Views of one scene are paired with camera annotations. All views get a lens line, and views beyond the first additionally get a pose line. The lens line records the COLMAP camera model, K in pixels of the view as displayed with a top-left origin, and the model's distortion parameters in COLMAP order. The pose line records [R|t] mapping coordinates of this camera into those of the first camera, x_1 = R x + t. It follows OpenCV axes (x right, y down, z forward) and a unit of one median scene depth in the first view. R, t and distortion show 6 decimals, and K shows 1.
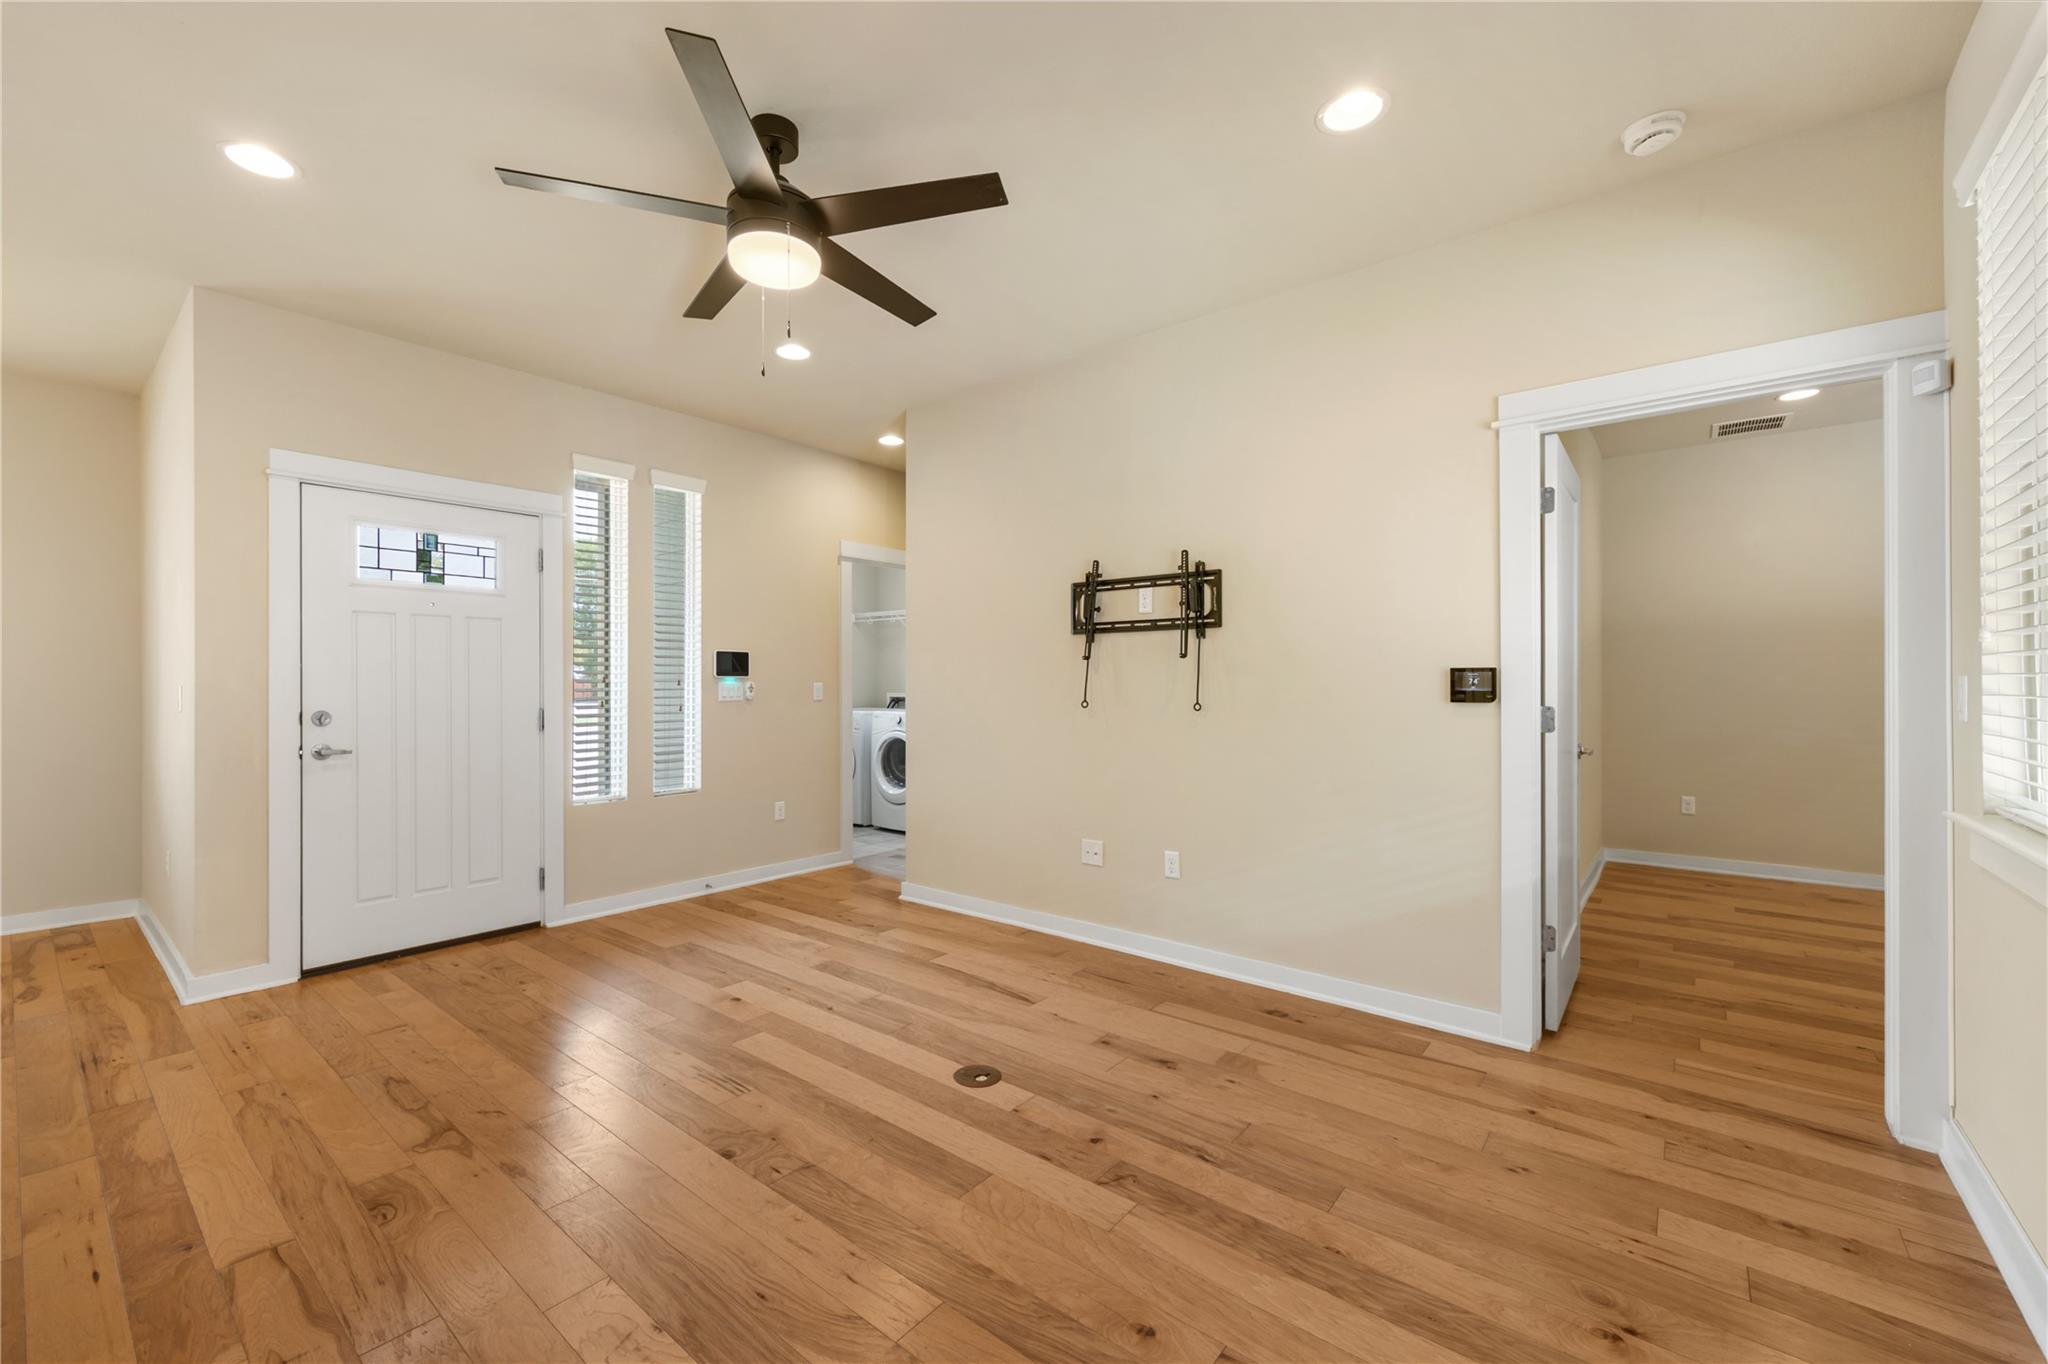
lens RADIAL K [[832.6, 0, 1014.7], [0, 832.6, 685.9], [0, 0, 1]] dist [0.001337, 0.000823]
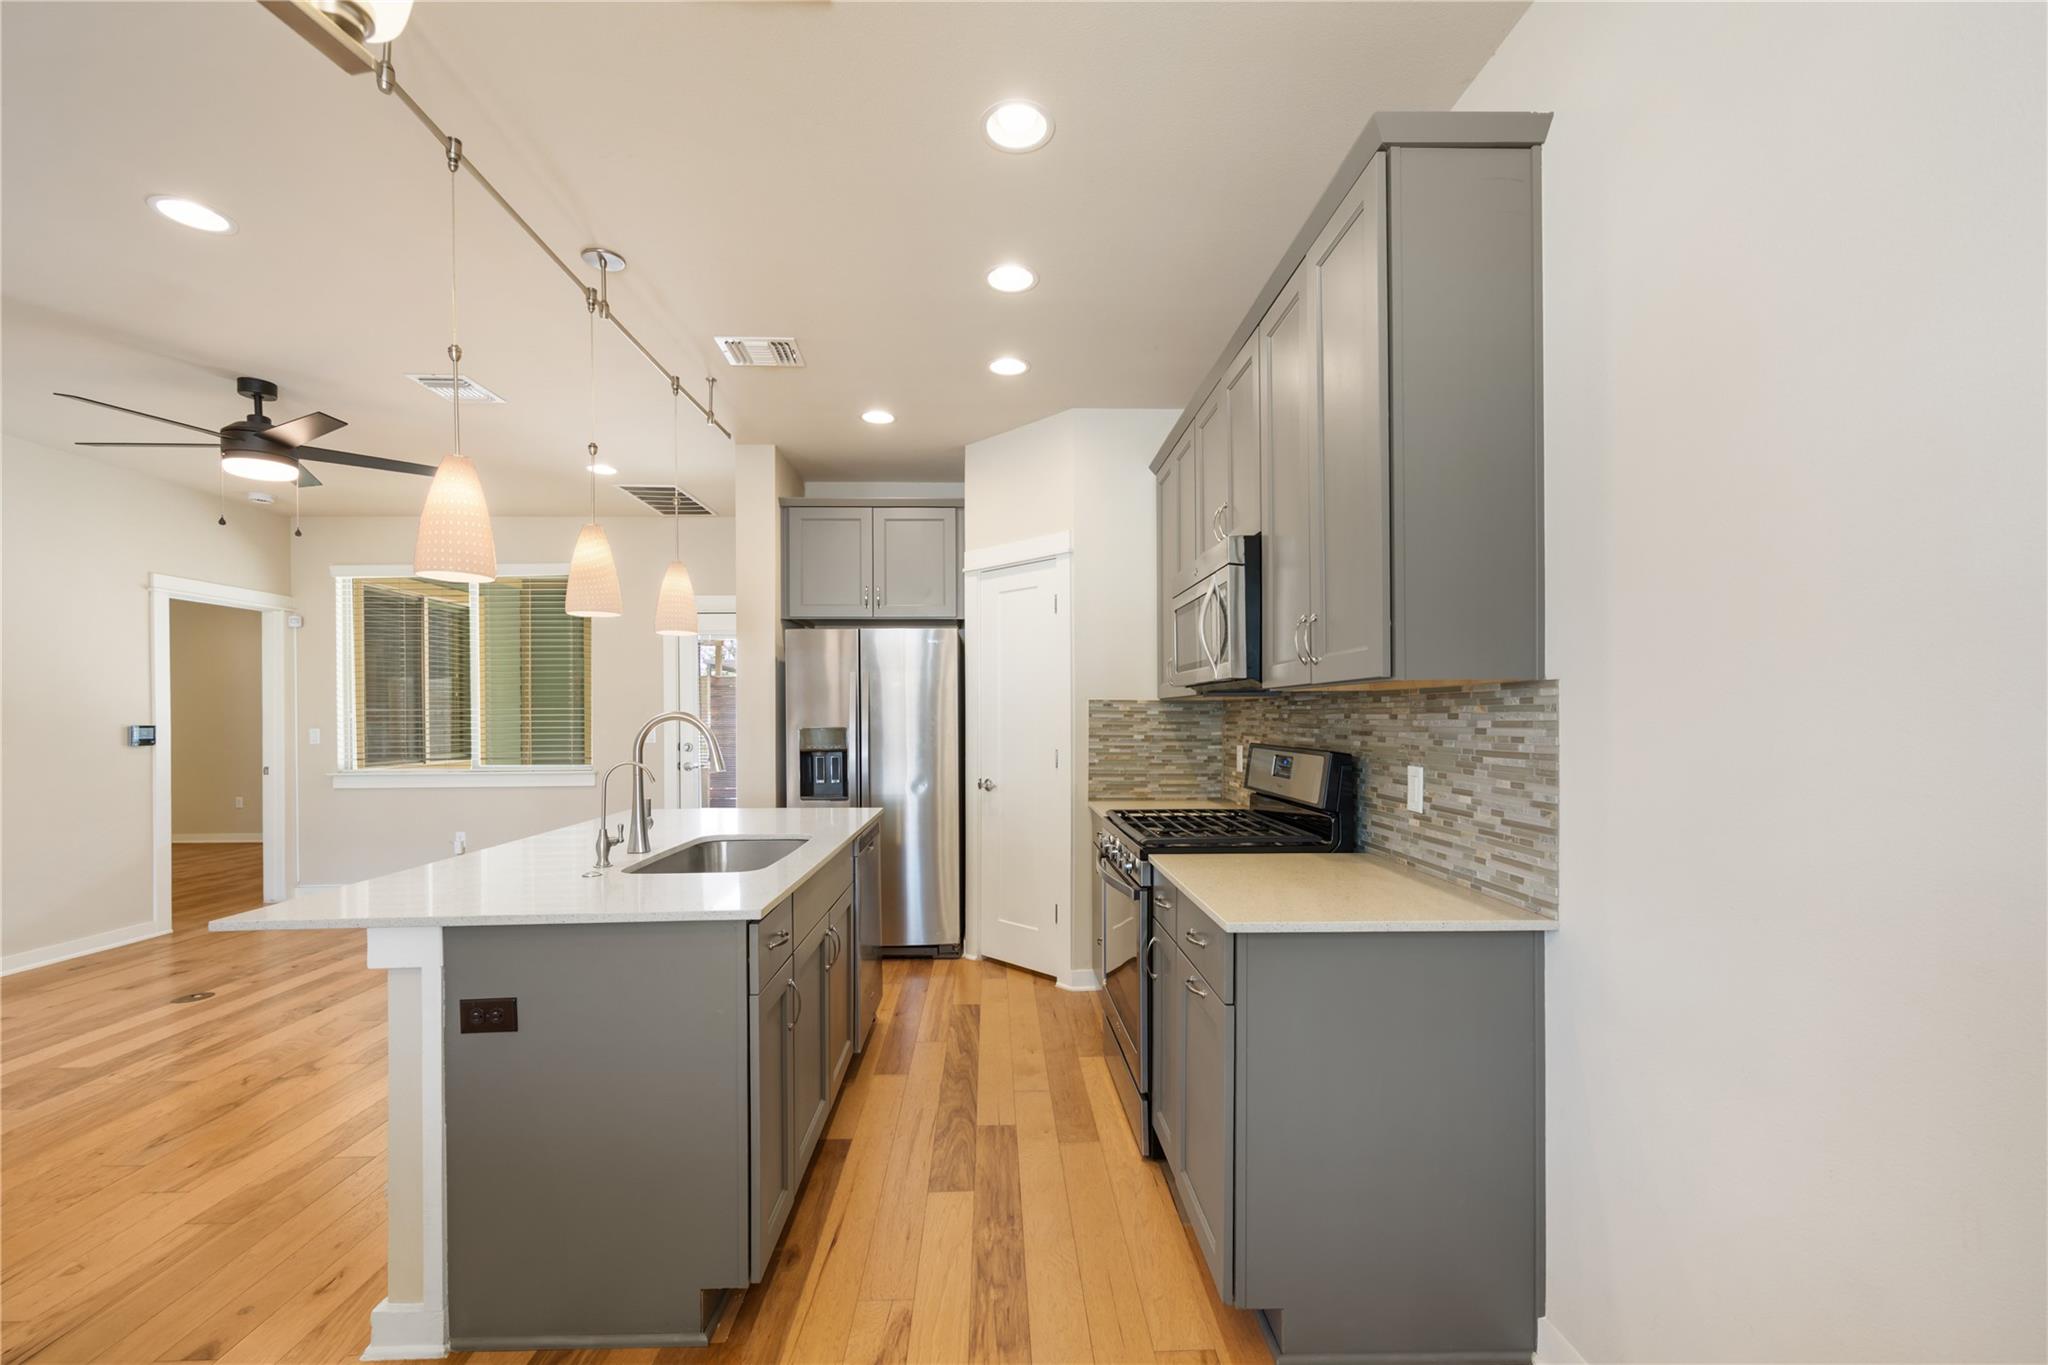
lens RADIAL K [[846.8, 0, 1021.4], [0, 846.8, 720.0], [0, 0, 1]] dist [0.000680, 0.000457]
pose [[-0.663136, 0.001935, 0.748497, -1.591624], [0.008530, 0.999951, 0.004973, -0.021086], [-0.748451, 0.009683, -0.663120, 0.647651]]
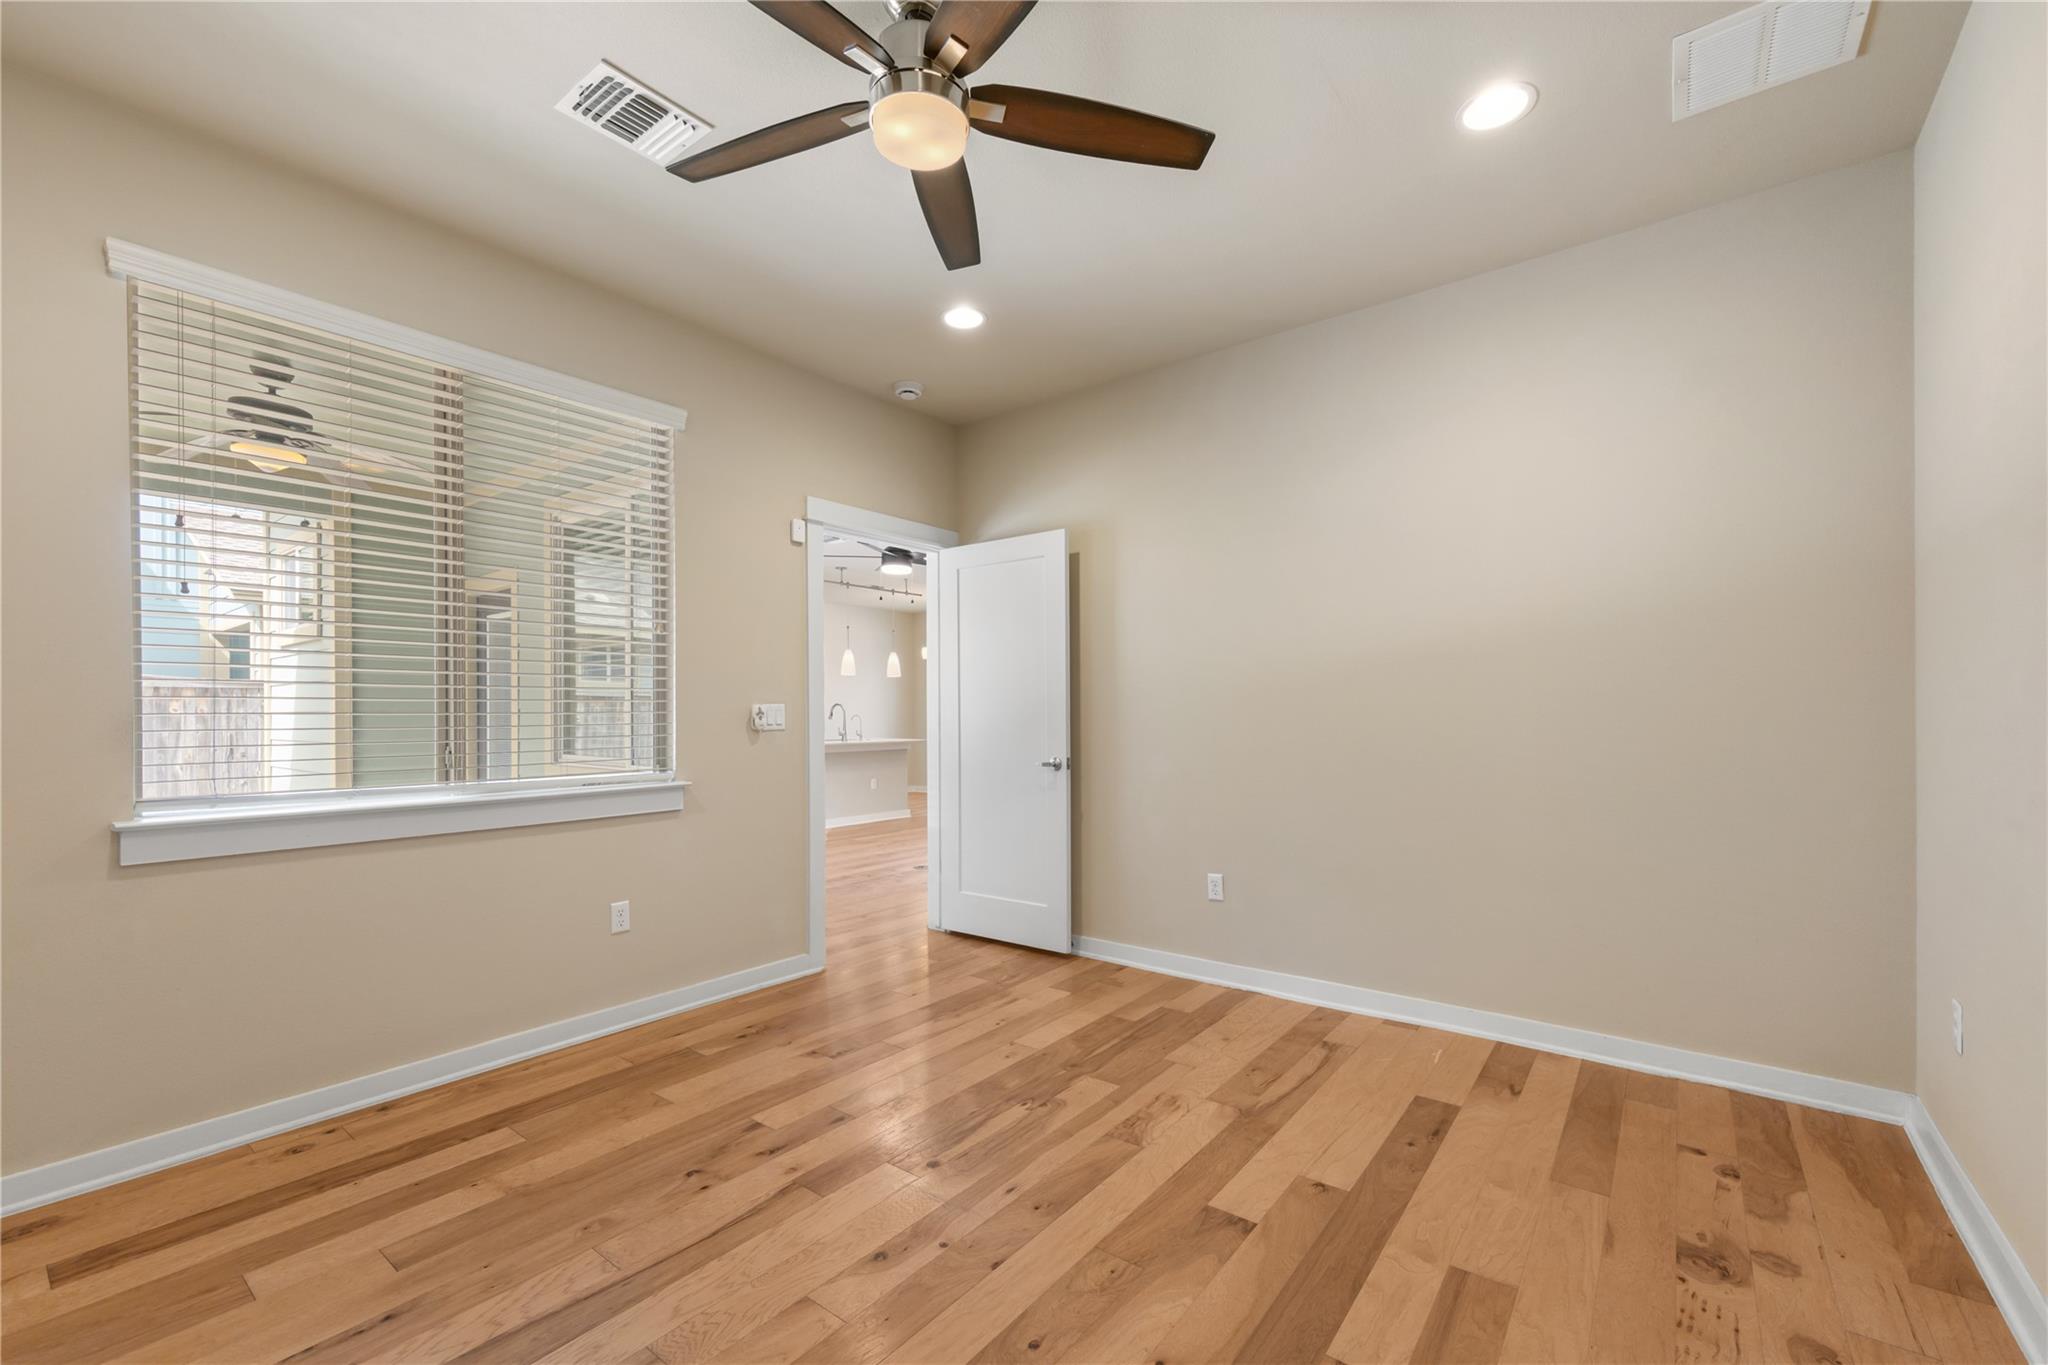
lens RADIAL K [[845.1, 0, 1015.6], [0, 845.1, 706.1], [0, 0, 1]] dist [0.000985, 0.000487]
pose [[0.021874, -0.006812, -0.999738, 1.814682], [0.002195, 0.999975, -0.006766, 0.002861], [0.999758, -0.002047, 0.021888, 0.888415]]
